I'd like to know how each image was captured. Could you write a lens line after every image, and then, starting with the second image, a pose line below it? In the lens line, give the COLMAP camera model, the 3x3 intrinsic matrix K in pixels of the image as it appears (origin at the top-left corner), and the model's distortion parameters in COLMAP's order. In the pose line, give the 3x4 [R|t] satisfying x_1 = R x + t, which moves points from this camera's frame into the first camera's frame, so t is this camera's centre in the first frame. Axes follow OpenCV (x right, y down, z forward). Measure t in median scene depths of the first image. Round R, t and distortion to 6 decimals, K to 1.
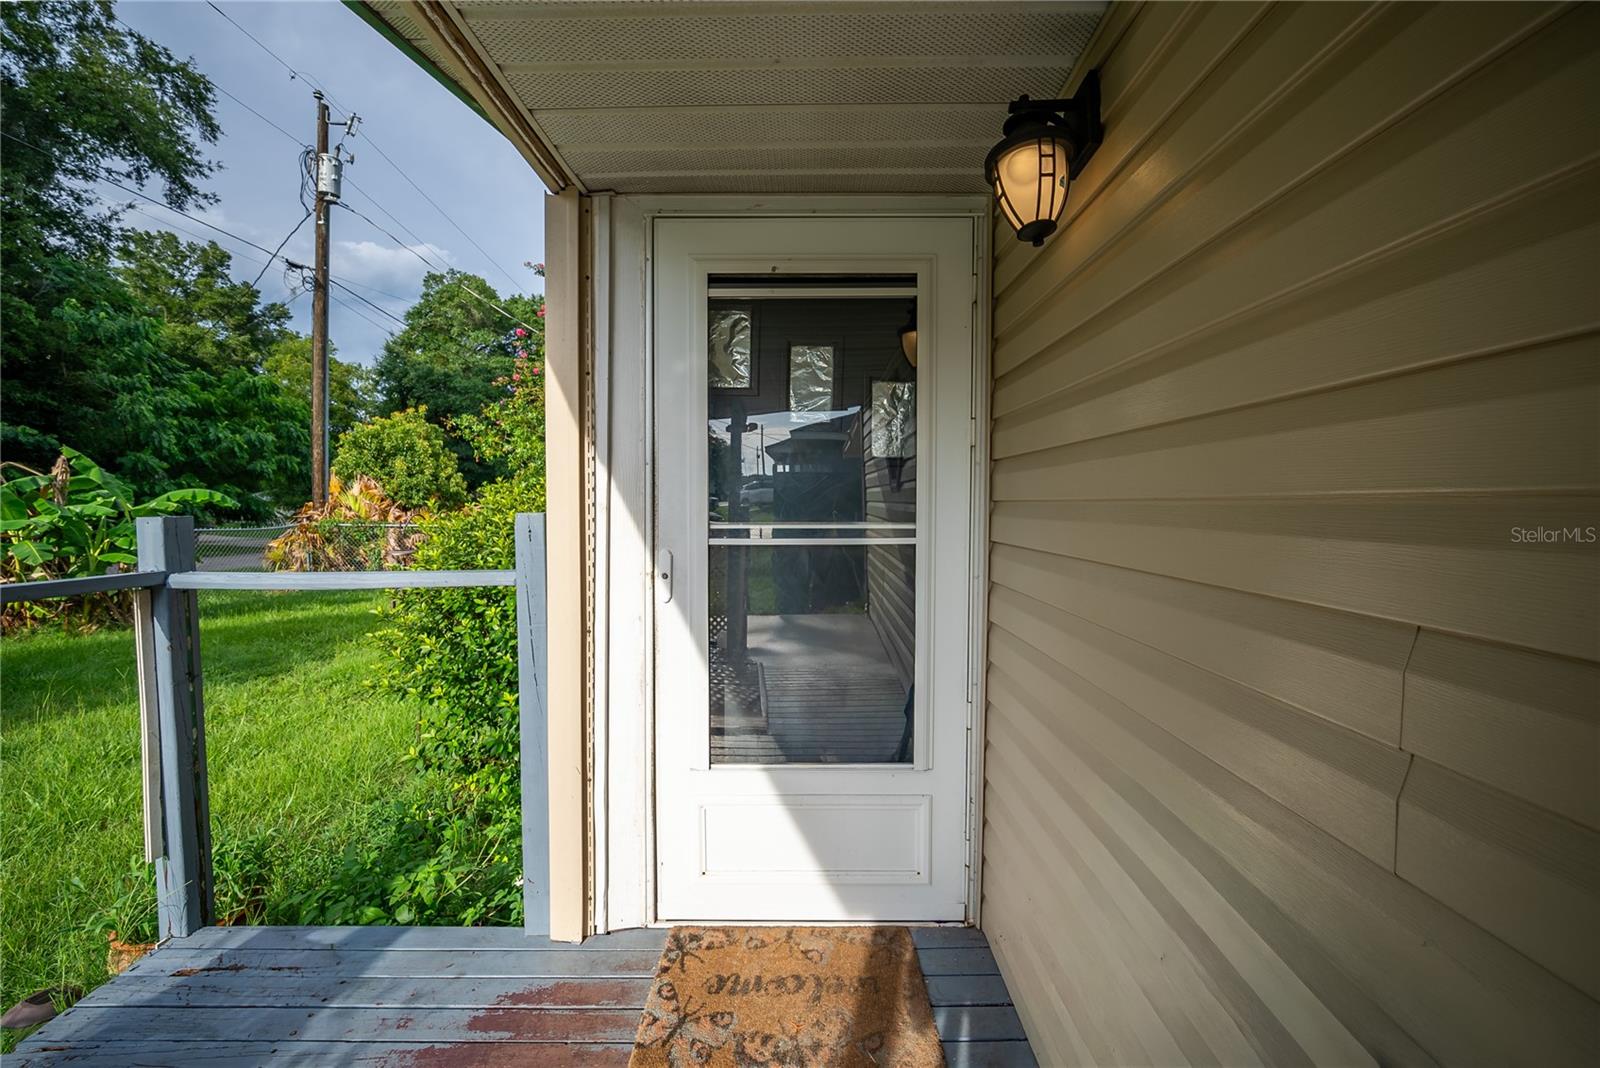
lens RADIAL K [[601.9, 0, 805.0], [0, 601.9, 524.6], [0, 0, 1]] dist [-0.021103, 0.004566]
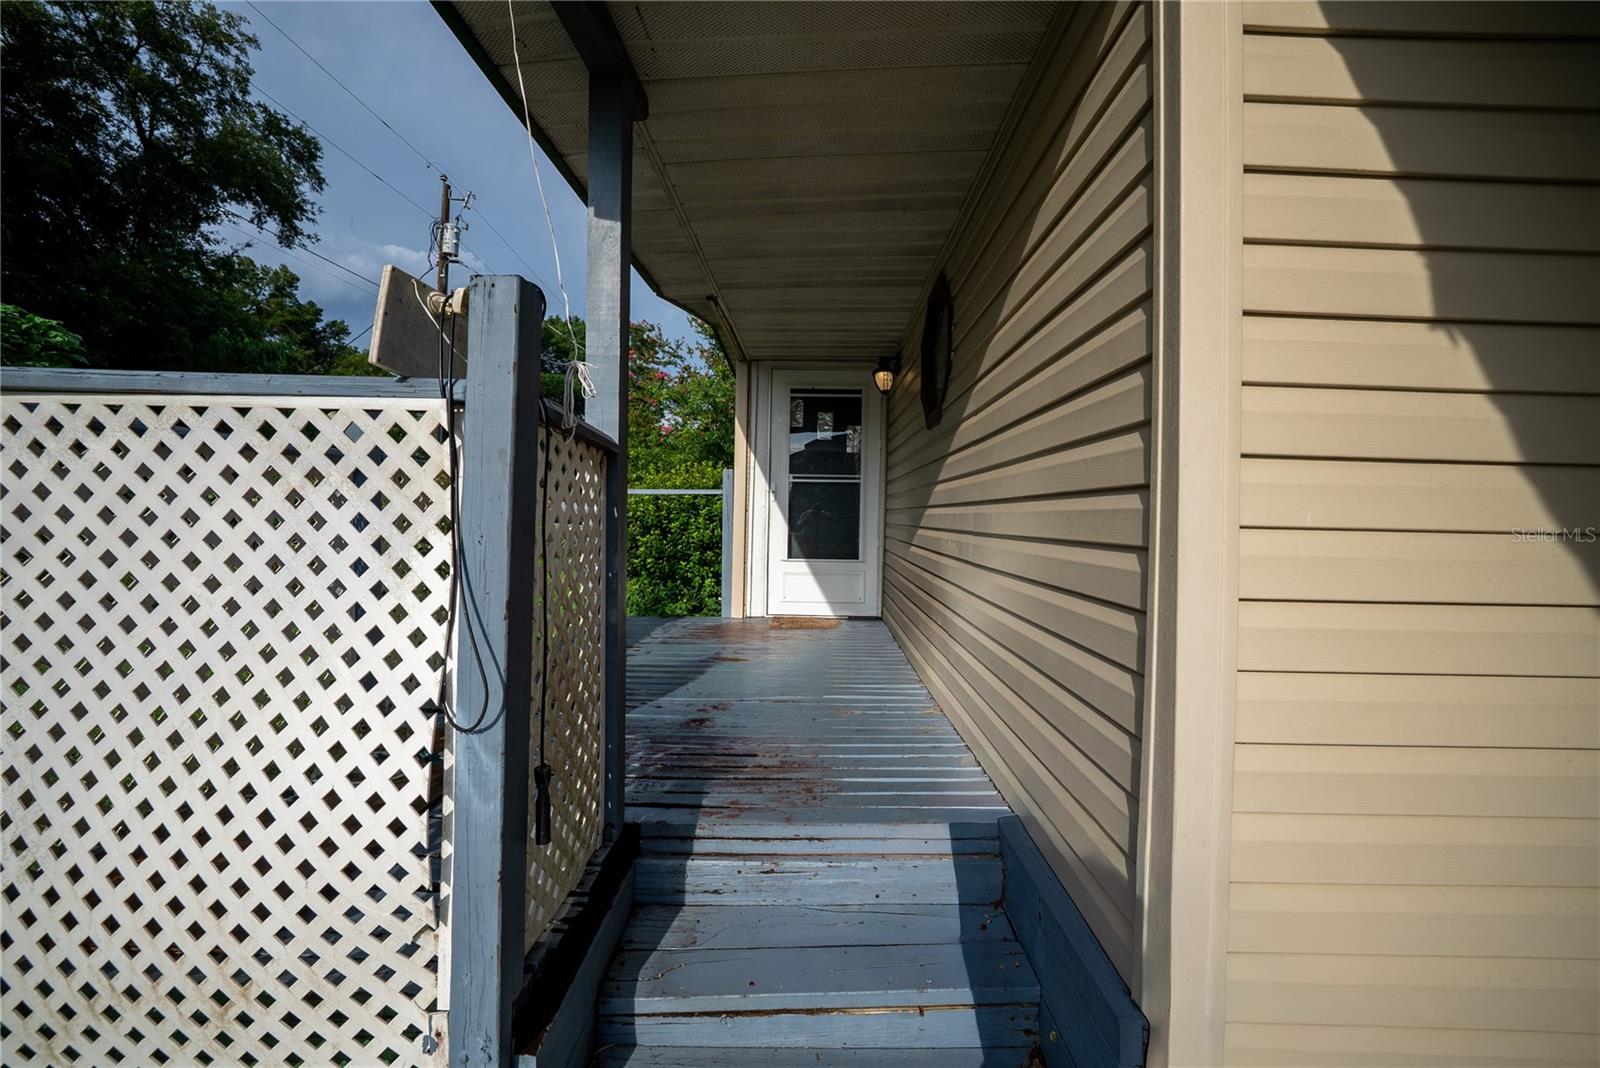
lens RADIAL K [[601.9, 0, 805.0], [0, 601.9, 524.6], [0, 0, 1]] dist [-0.021103, 0.004566]
pose [[0.999787, 0.016339, -0.012571, -0.003880], [-0.016592, 0.999656, -0.020312, 0.027125], [0.012235, 0.020516, 0.999715, -0.171856]]
